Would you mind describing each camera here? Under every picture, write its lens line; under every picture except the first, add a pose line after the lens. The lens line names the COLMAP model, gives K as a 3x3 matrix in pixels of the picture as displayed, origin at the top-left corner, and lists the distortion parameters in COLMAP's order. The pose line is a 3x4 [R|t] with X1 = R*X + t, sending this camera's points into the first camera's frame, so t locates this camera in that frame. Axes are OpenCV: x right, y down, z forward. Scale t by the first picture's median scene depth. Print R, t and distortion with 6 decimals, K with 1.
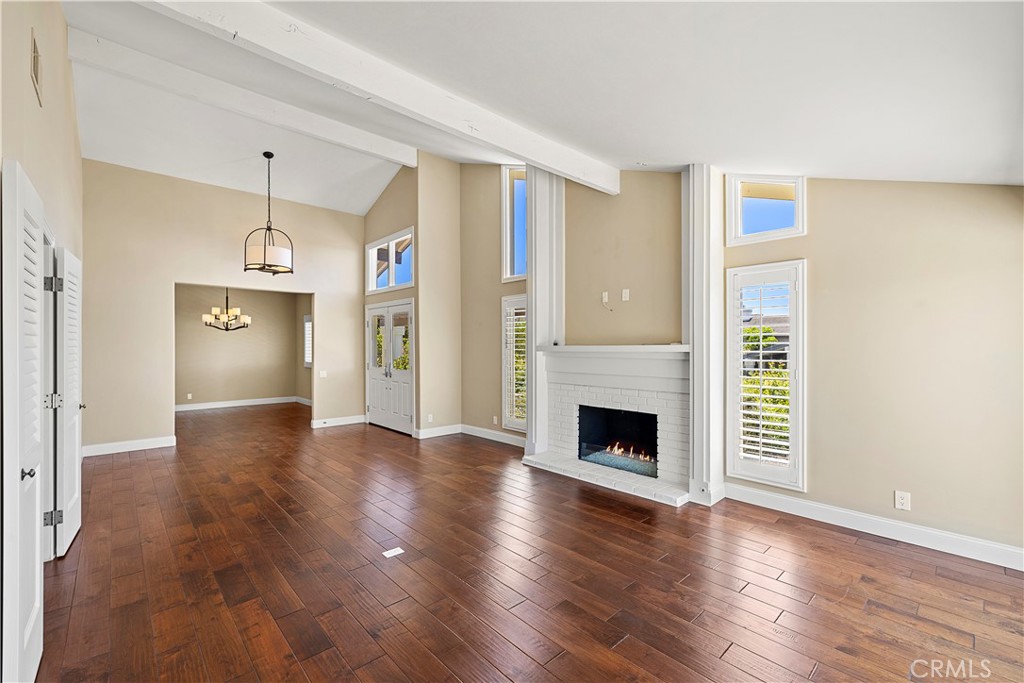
lens RADIAL K [[431.3, 0, 512.0], [0, 431.3, 341.5], [0, 0, 1]] dist [0.001609, 0.000312]
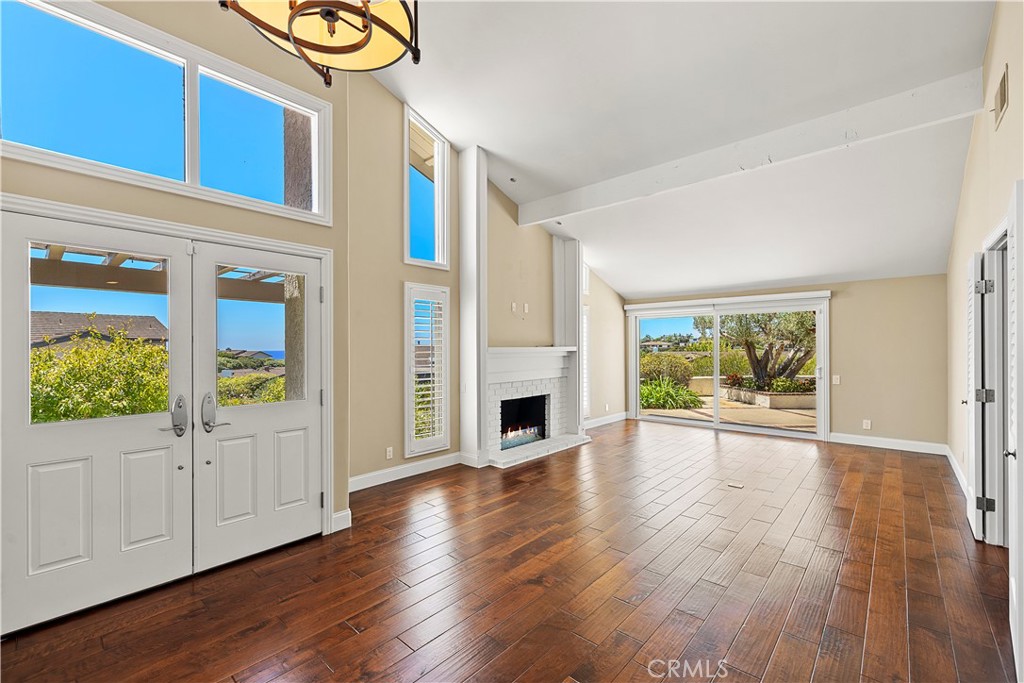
lens RADIAL K [[432.3, 0, 513.2], [0, 432.3, 347.2], [0, 0, 1]] dist [0.000346, -0.000100]
pose [[-0.102891, 0.003392, 0.994687, -0.906799], [-0.003971, 0.999985, -0.003821, 0.013178], [-0.994685, -0.004343, -0.102876, 1.038586]]
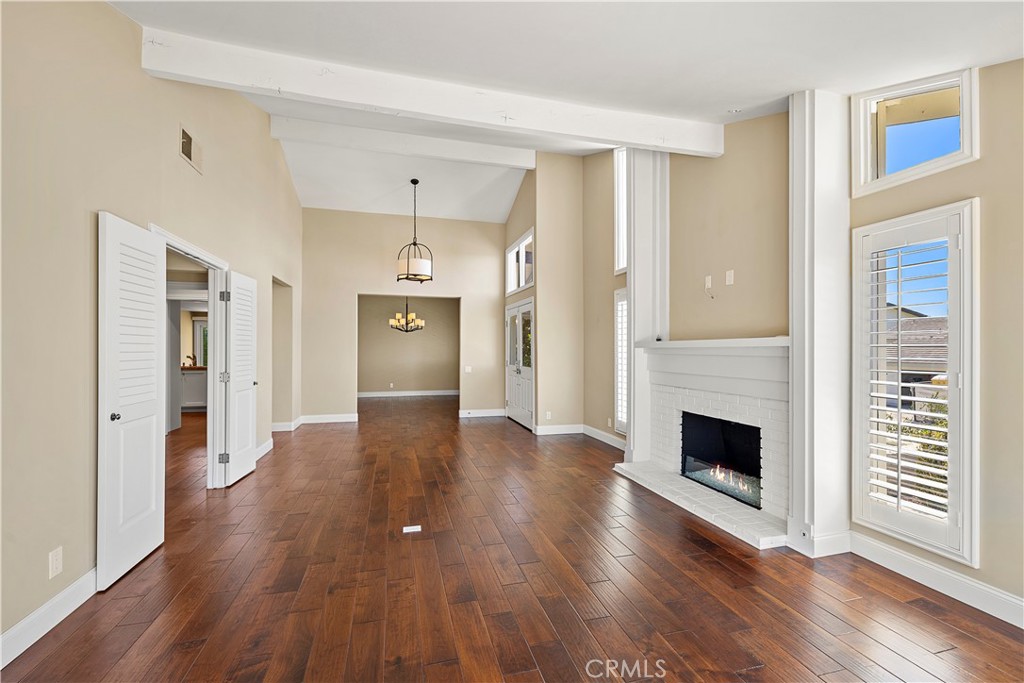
lens RADIAL K [[431.3, 0, 512.0], [0, 431.3, 341.5], [0, 0, 1]] dist [0.001609, 0.000312]
pose [[0.888798, -0.003569, -0.458286, 0.240430], [0.000309, 0.999974, -0.007186, 0.015788], [0.458300, 0.006246, 0.888776, 0.084499]]
